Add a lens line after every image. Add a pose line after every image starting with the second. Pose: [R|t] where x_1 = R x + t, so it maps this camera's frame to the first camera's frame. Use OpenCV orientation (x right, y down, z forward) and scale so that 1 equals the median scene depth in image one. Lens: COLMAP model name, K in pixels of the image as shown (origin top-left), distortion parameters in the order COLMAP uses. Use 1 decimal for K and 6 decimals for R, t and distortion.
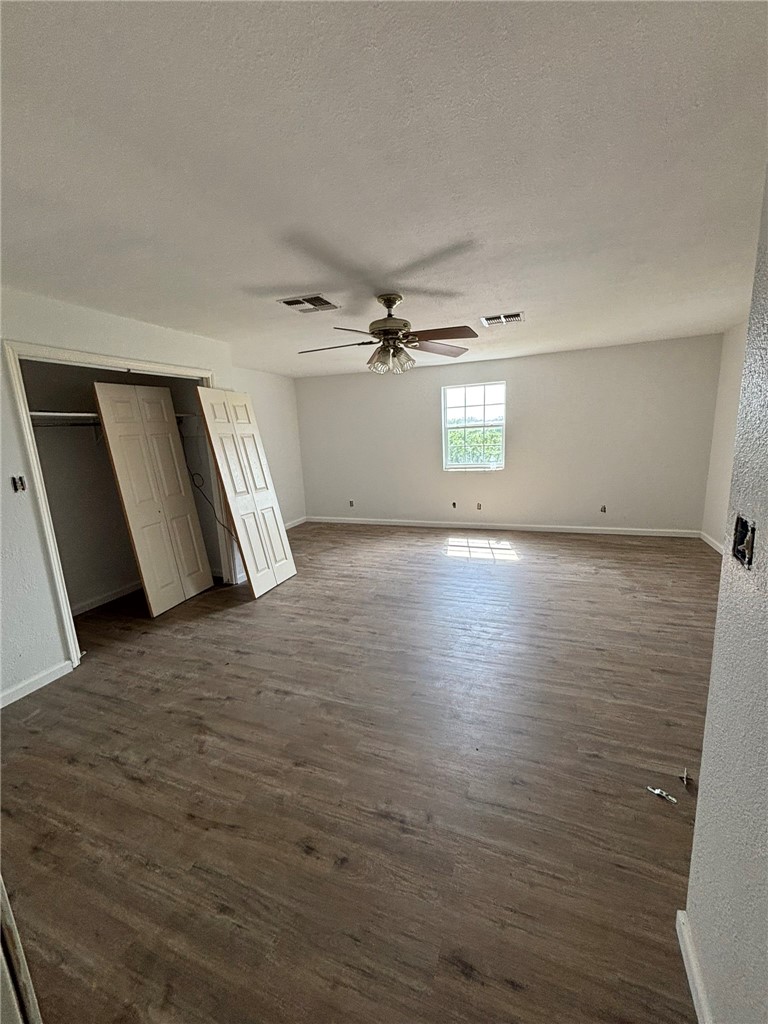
lens RADIAL K [[408.6, 0, 381.3], [0, 408.6, 513.0], [0, 0, 1]] dist [0.003632, -0.000137]
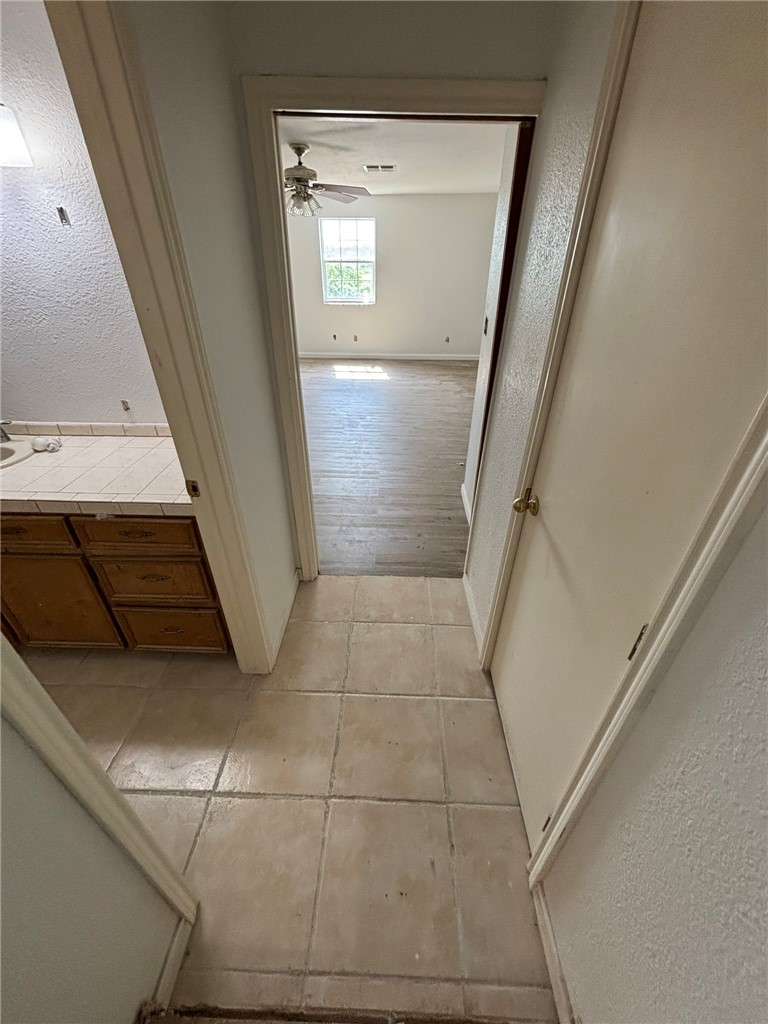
lens RADIAL K [[408.6, 0, 381.3], [0, 408.6, 513.0], [0, 0, 1]] dist [0.003632, -0.000137]
pose [[0.942195, -0.136184, 0.306142, -0.181786], [0.019913, 0.934820, 0.354562, 0.056502], [-0.334474, -0.327971, 0.883495, -0.368129]]
